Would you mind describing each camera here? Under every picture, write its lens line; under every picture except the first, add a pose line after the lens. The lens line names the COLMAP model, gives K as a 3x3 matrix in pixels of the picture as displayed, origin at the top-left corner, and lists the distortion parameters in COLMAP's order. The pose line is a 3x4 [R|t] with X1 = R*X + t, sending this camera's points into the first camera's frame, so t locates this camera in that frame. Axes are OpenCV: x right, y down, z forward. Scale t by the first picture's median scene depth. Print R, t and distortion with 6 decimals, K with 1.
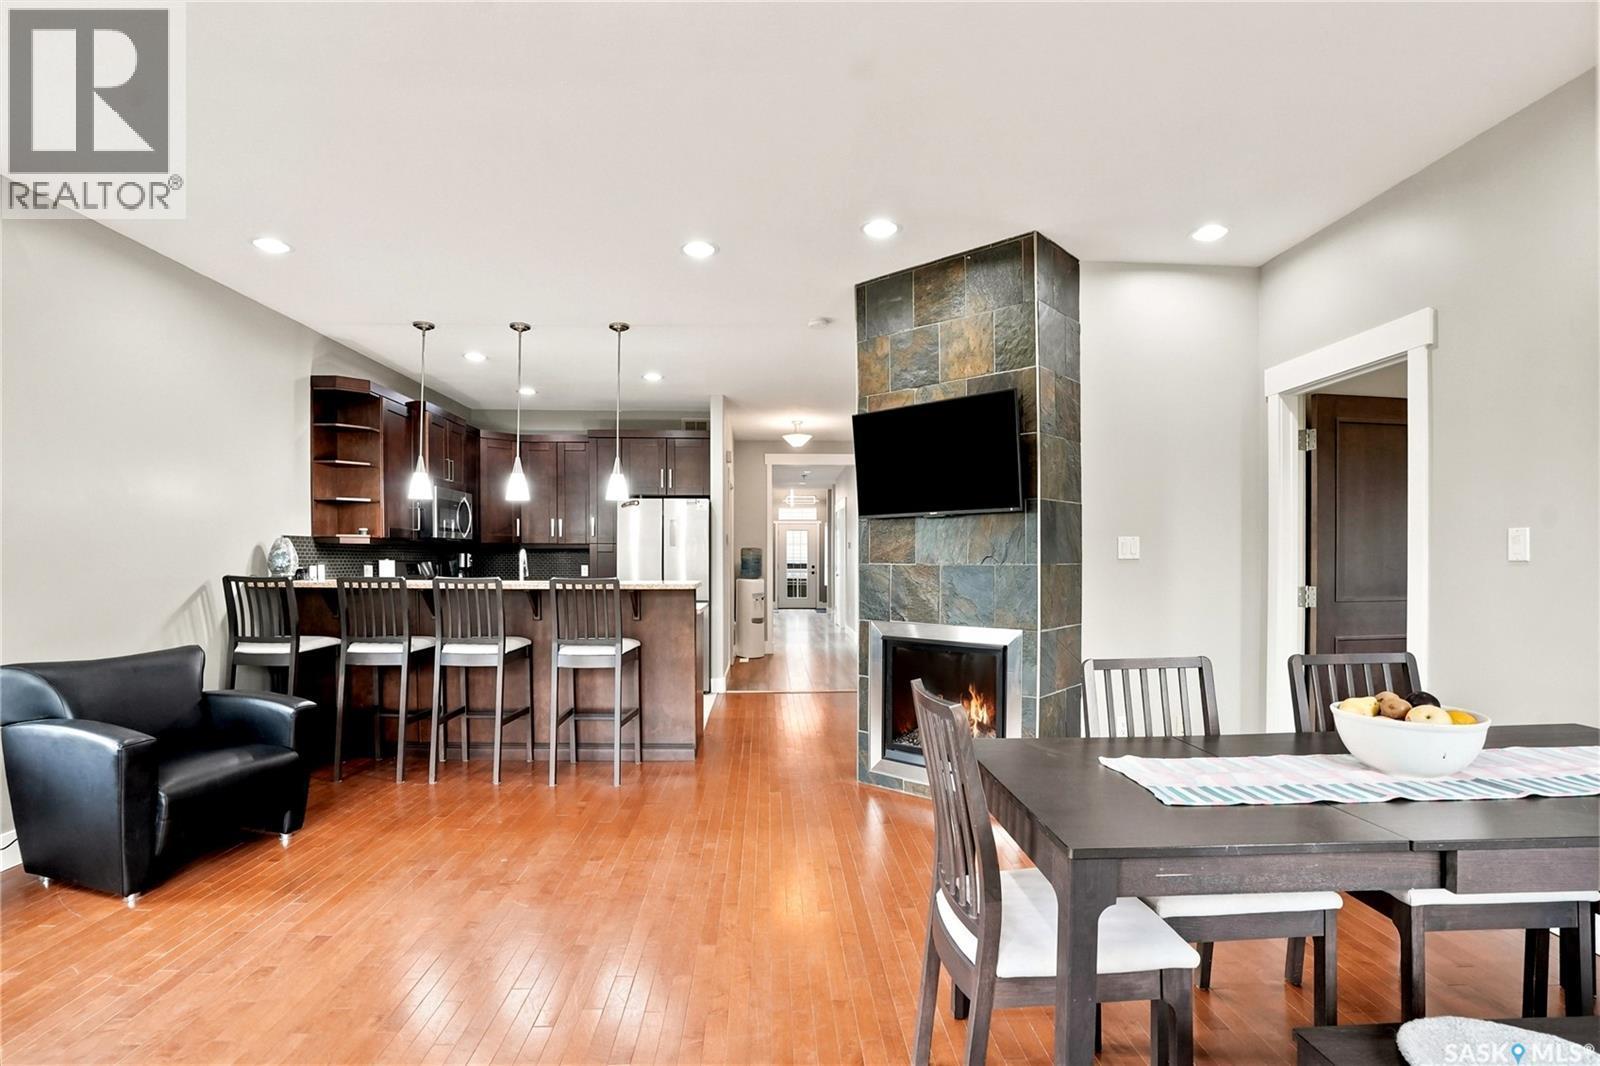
lens RADIAL K [[764.7, 0, 802.1], [0, 764.7, 552.2], [0, 0, 1]] dist [-0.081231, 0.036432]
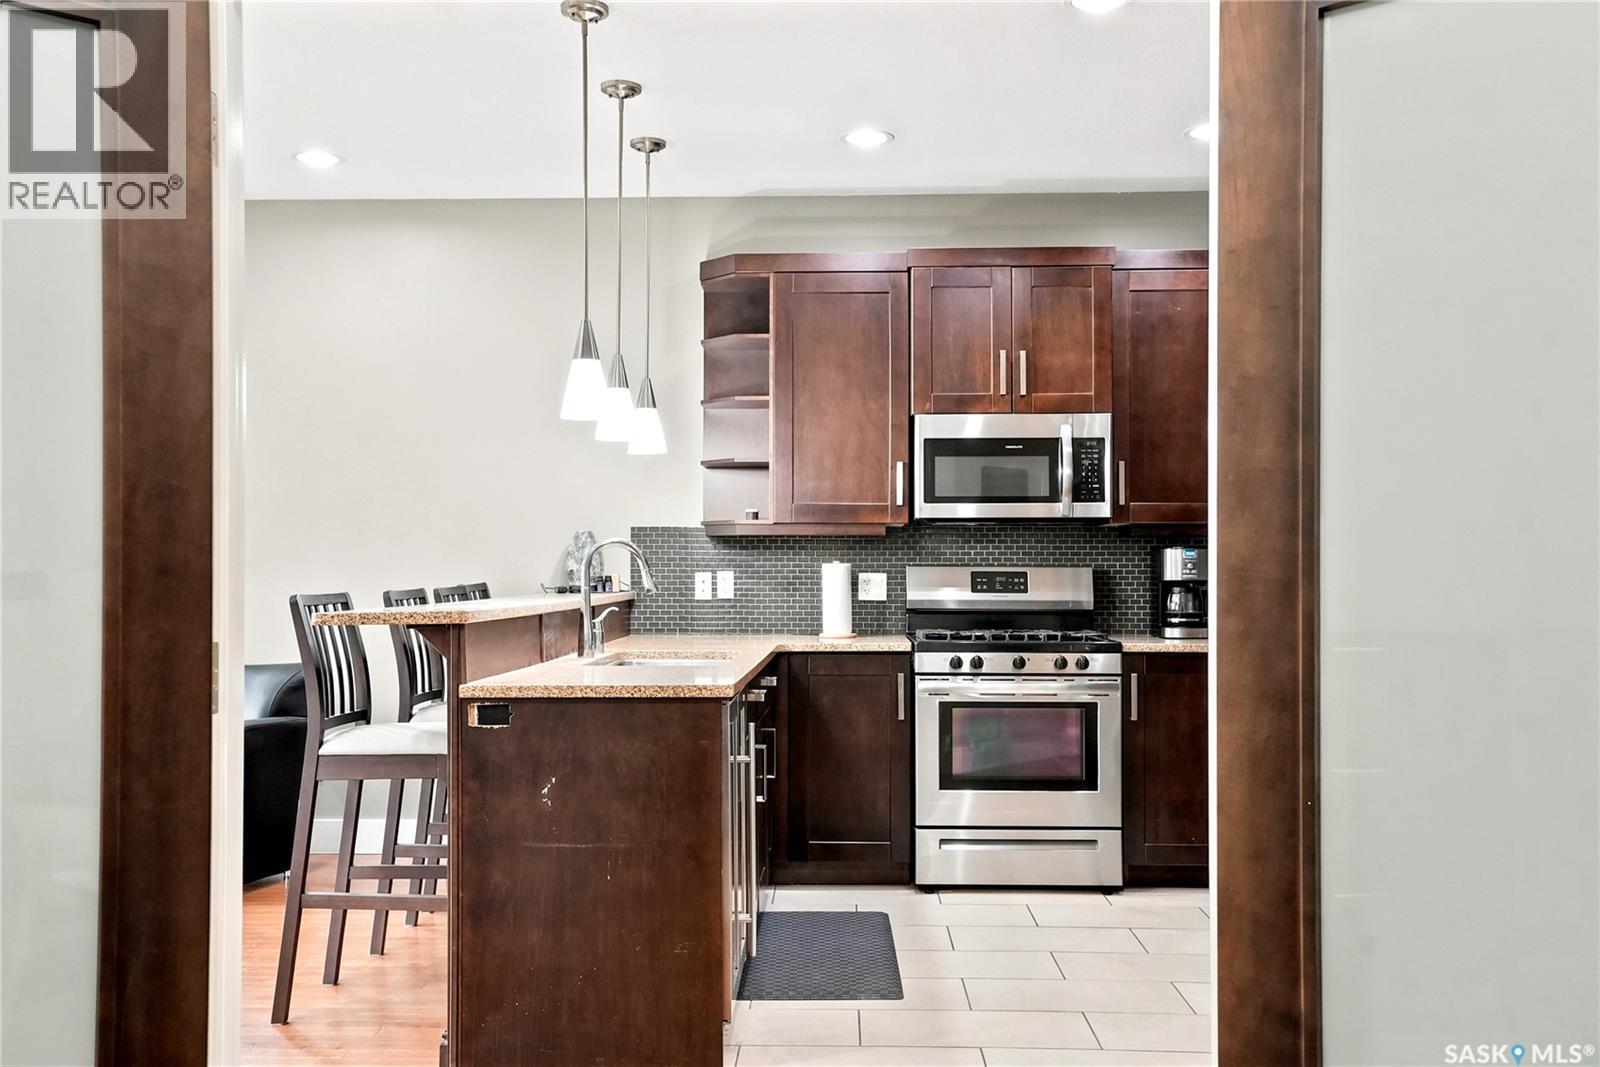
lens RADIAL K [[1450.5, 0, 795.8], [0, 1450.5, 563.0], [0, 0, 1]] dist [0.040554, 0.000435]
pose [[-0.073856, -0.004327, -0.997260, 0.485367], [0.008654, 0.999950, -0.004980, 0.014905], [0.997231, -0.008998, -0.073814, 1.015815]]
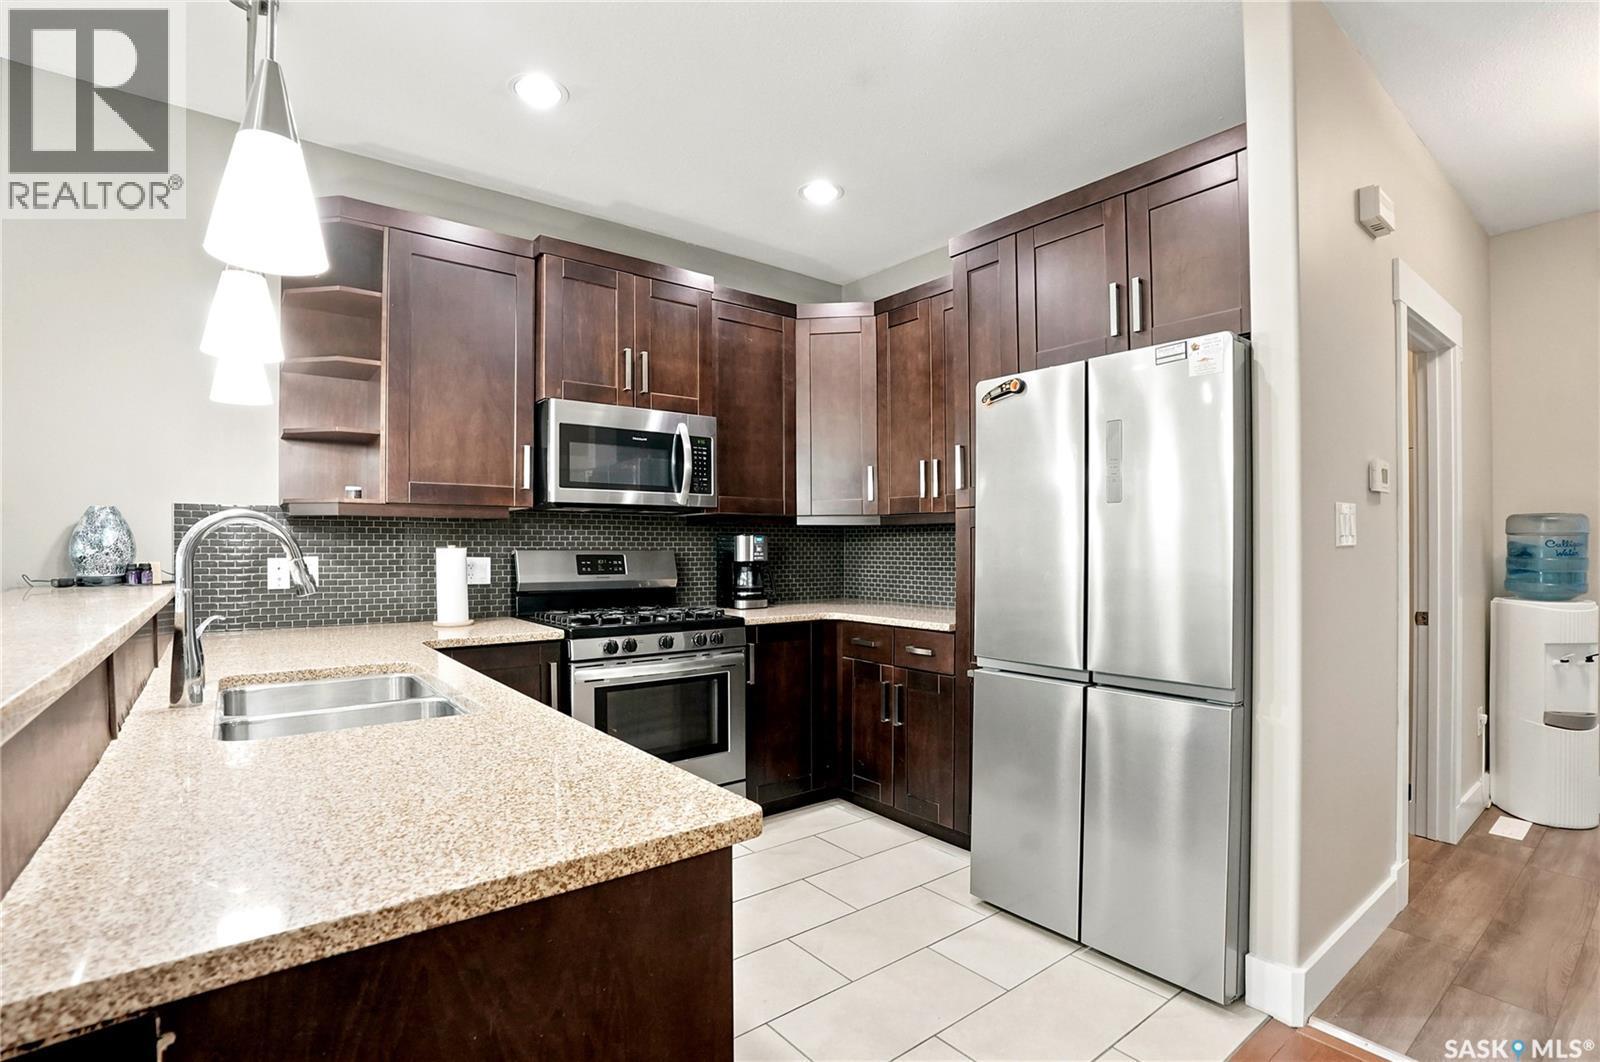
lens RADIAL K [[764.7, 0, 802.1], [0, 764.7, 550.2], [0, 0, 1]] dist [-0.081231, 0.036432]
pose [[0.584743, 0.001019, -0.811218, 0.011547], [0.008361, 0.999939, 0.007283, 0.010325], [0.811175, -0.011042, 0.584699, 0.863868]]
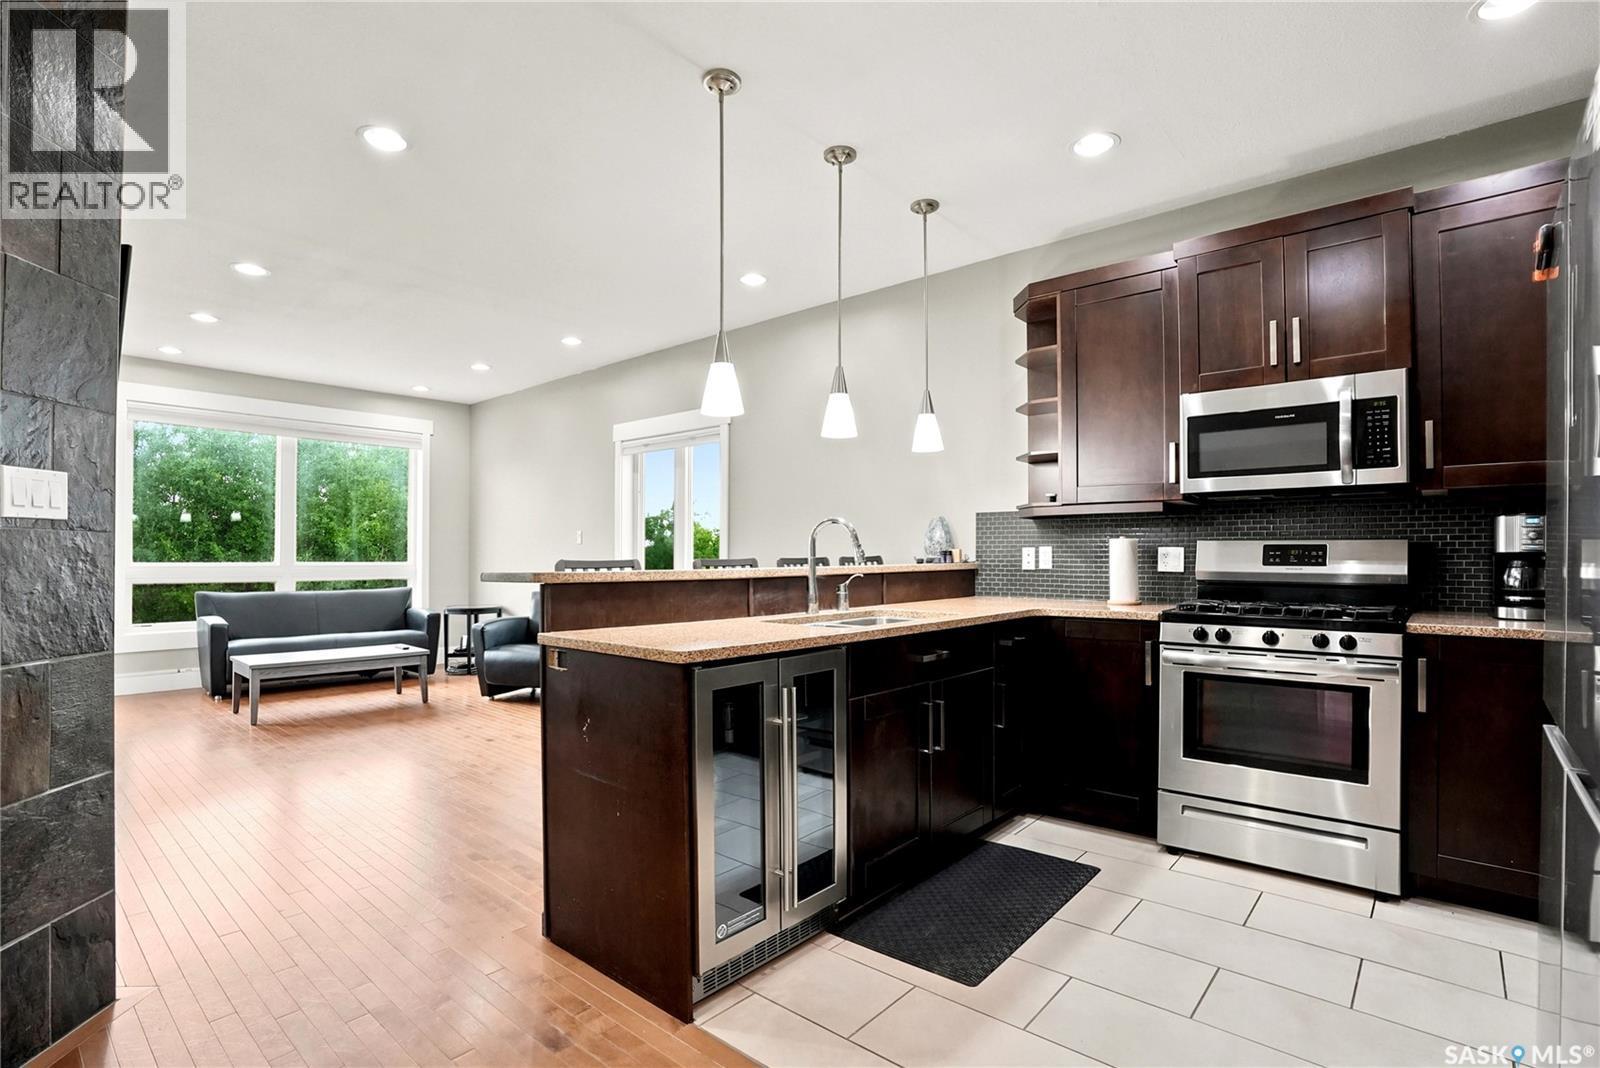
lens RADIAL K [[764.7, 0, 802.1], [0, 764.7, 553.2], [0, 0, 1]] dist [-0.081231, 0.036432]
pose [[-0.690007, -0.000467, -0.723802, 0.072092], [0.007309, 0.999944, -0.007612, 0.024798], [0.723765, -0.010543, -0.689966, 1.197772]]
